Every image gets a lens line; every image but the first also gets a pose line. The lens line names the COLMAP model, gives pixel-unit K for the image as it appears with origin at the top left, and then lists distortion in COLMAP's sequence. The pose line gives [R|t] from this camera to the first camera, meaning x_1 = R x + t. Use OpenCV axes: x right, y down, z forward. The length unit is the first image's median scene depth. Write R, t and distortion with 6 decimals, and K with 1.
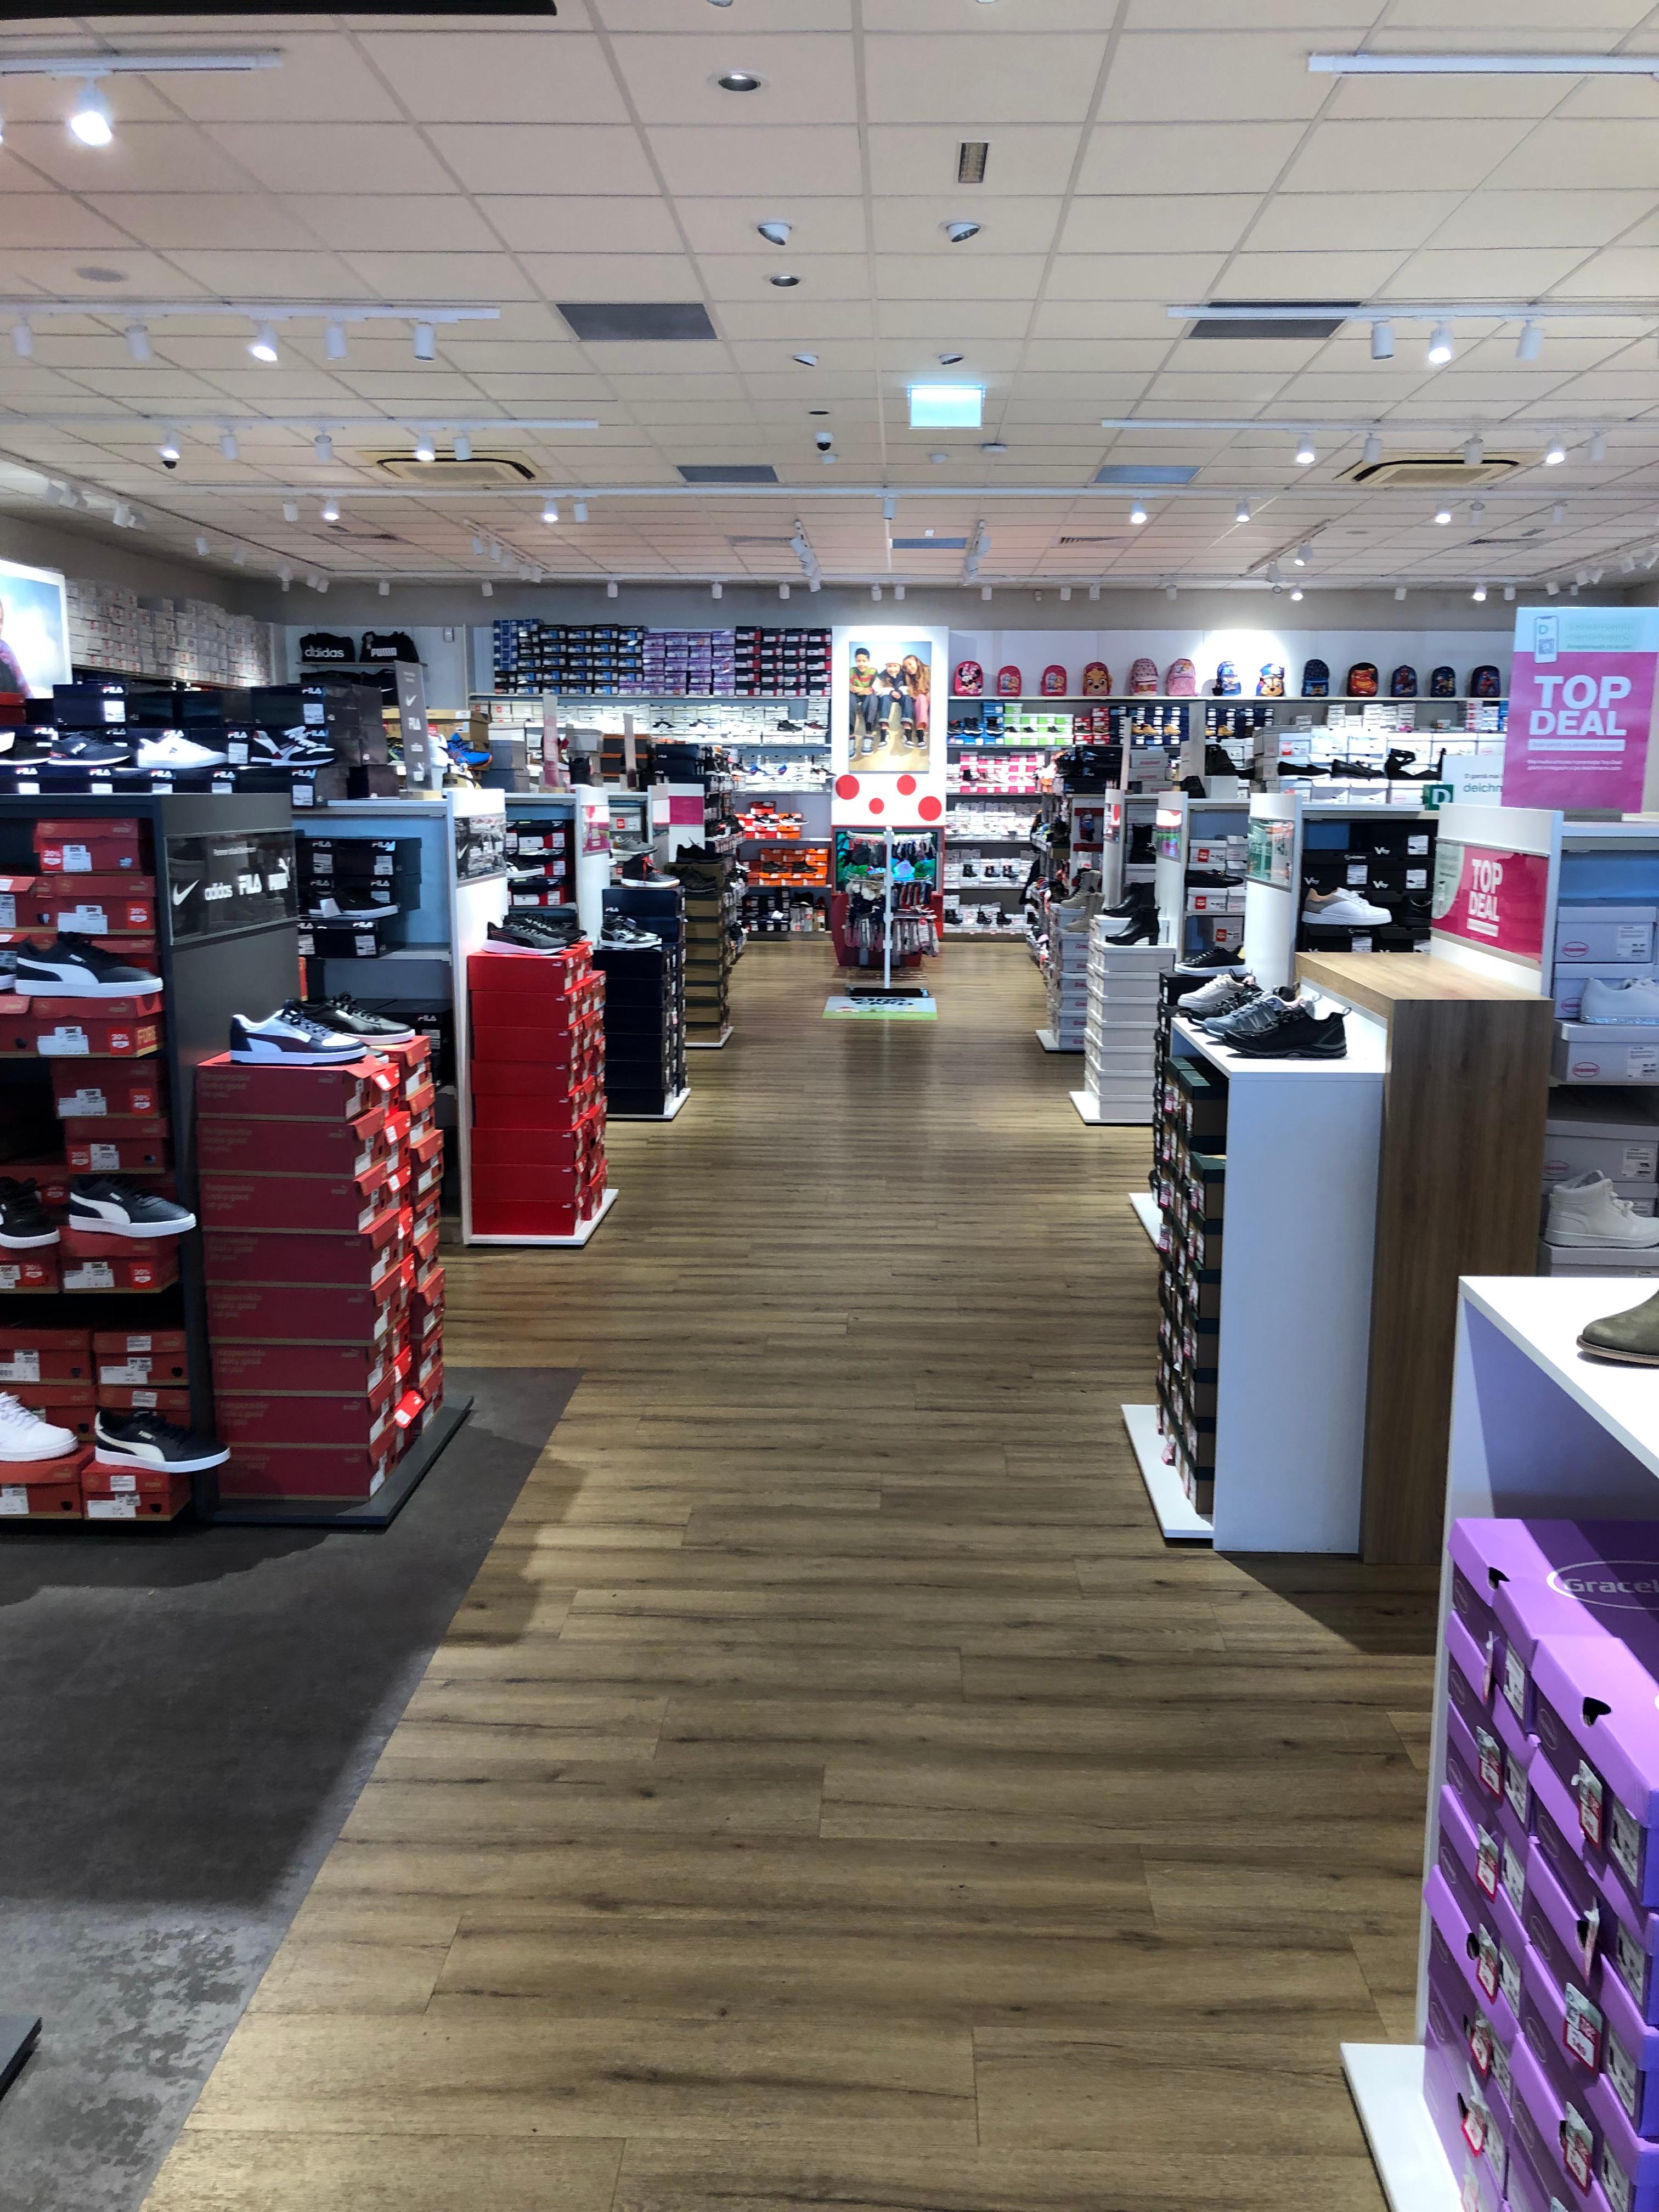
lens RADIAL K [[1867.3, 0, 844.2], [0, 1867.3, 1109.0], [0, 0, 1]] dist [-0.010607, -0.016643]
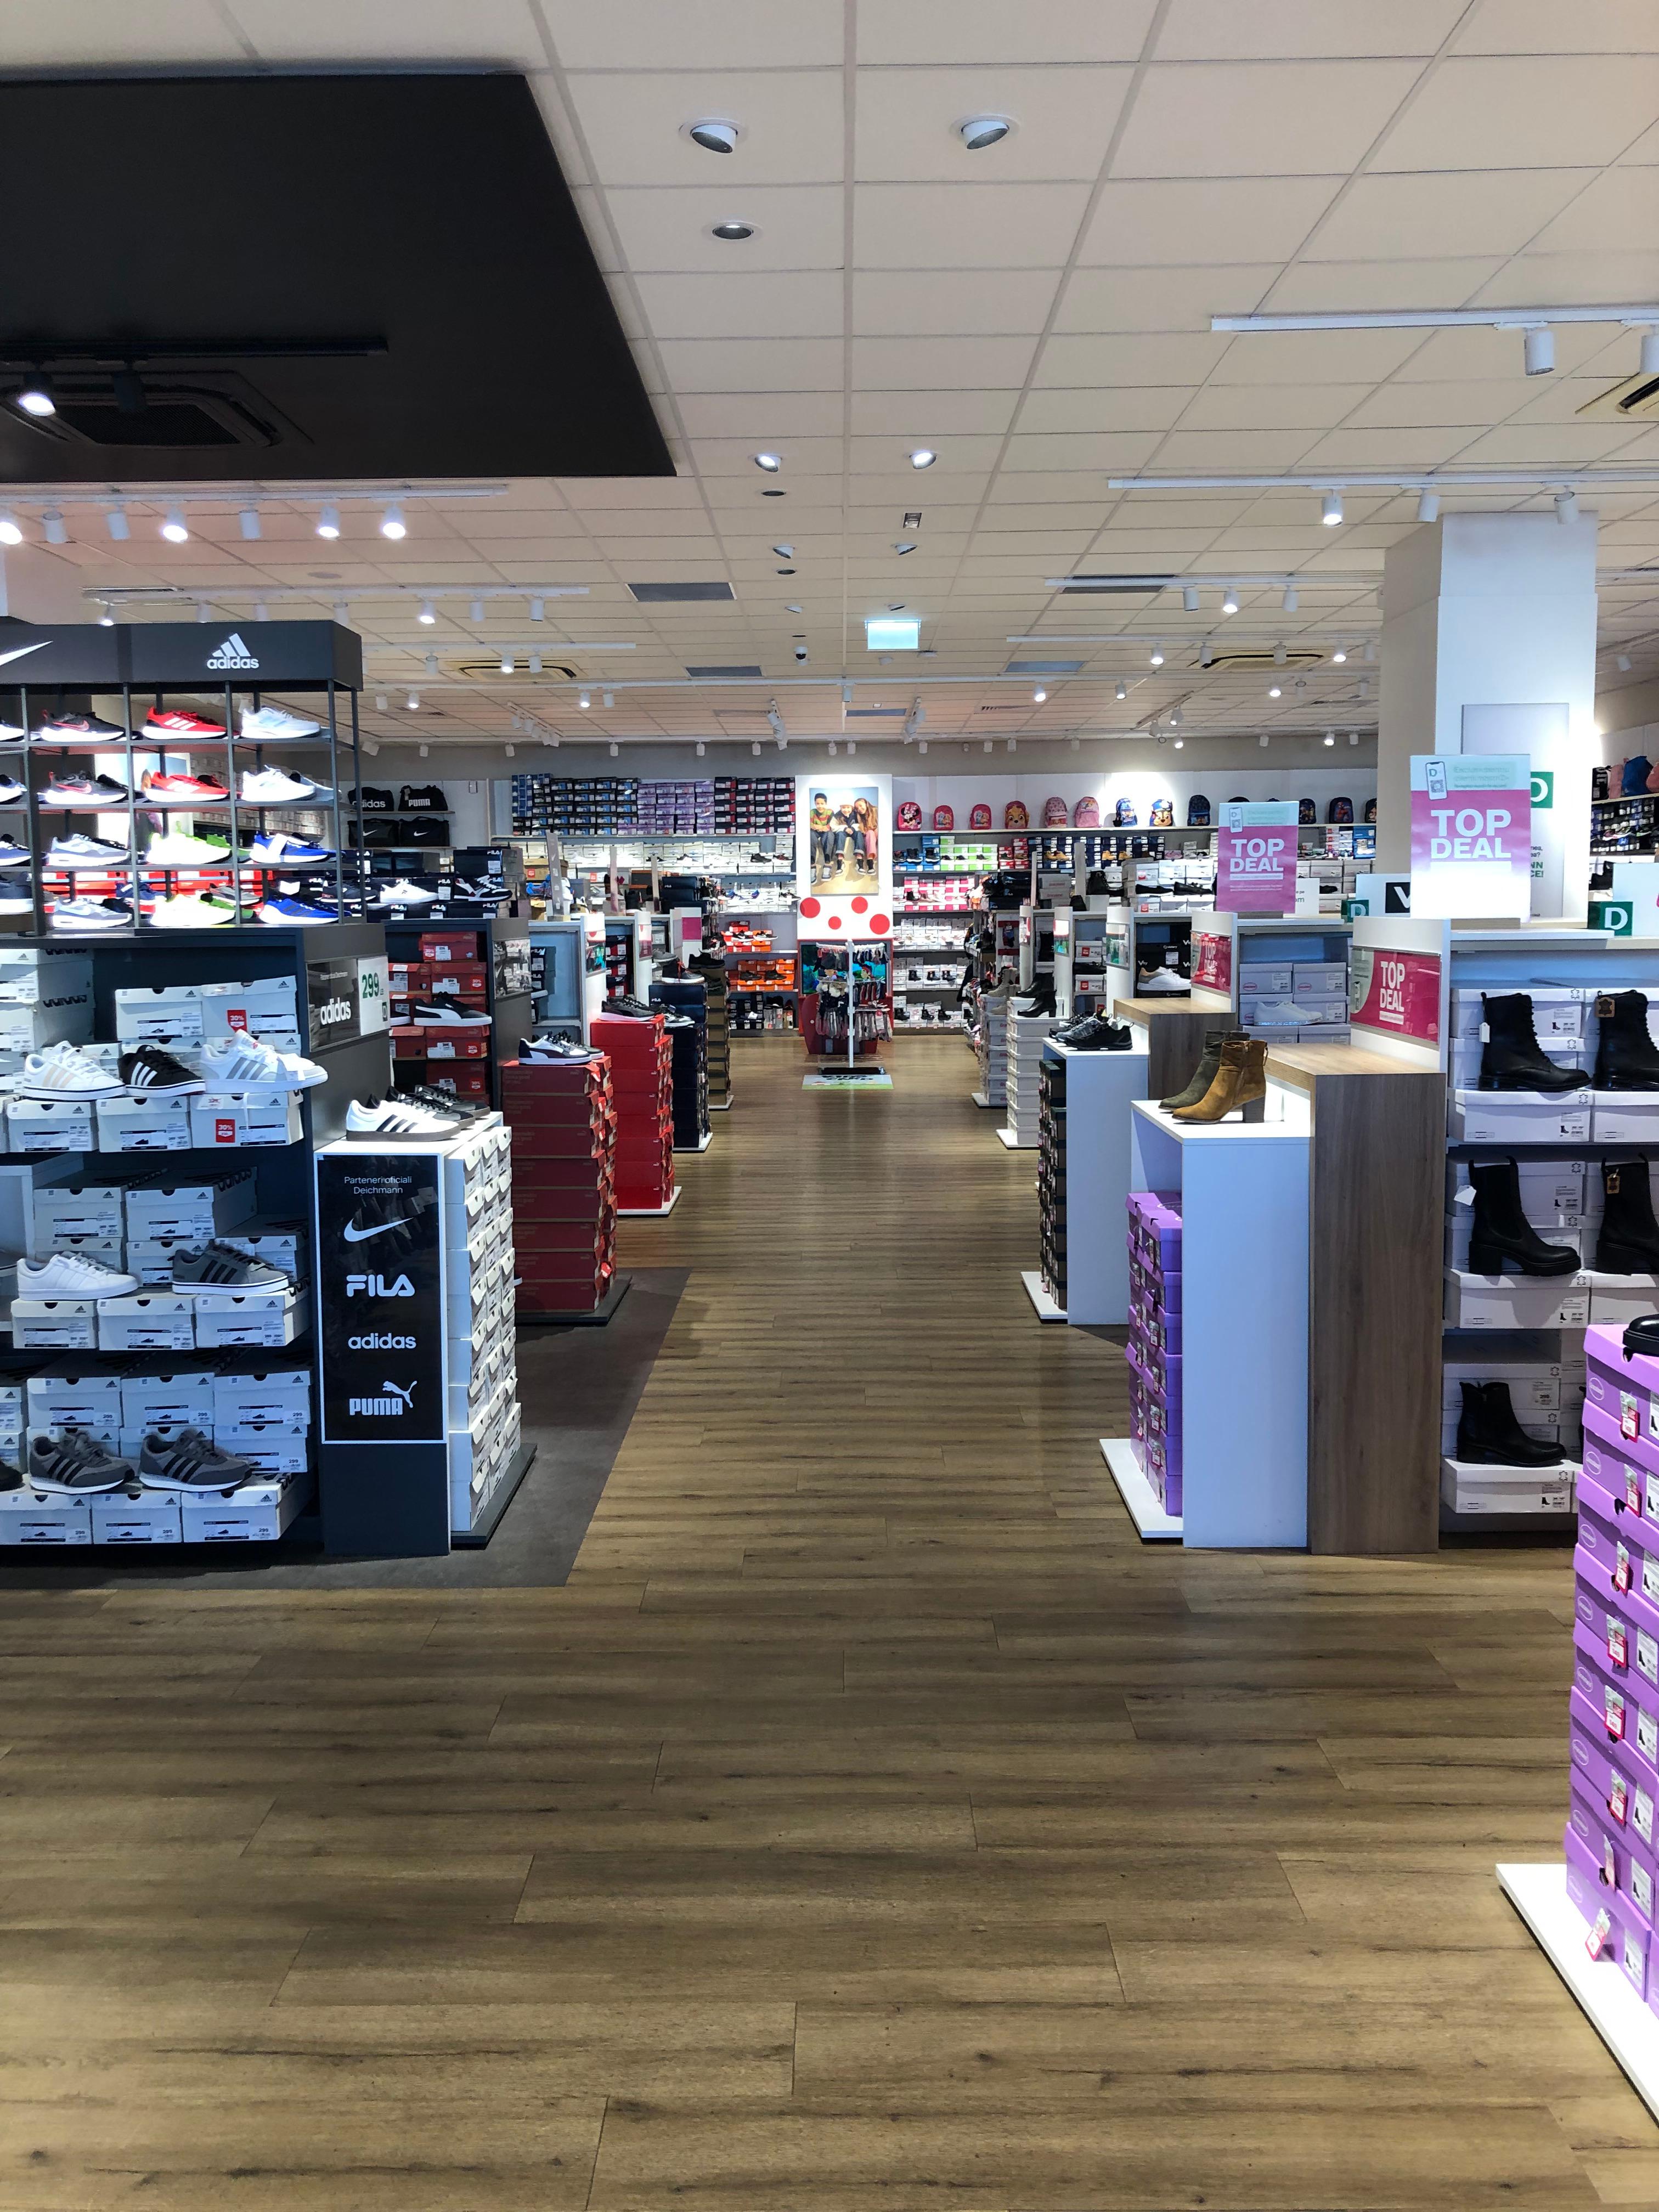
lens RADIAL K [[1808.2, 0, 818.3], [0, 1808.2, 1095.4], [0, 0, 1]] dist [0.019322, -0.005502]
pose [[0.999694, -0.020061, 0.014468, -0.026679], [0.020988, 0.997526, -0.067097, 0.053912], [-0.013086, 0.067380, 0.997642, -0.316071]]
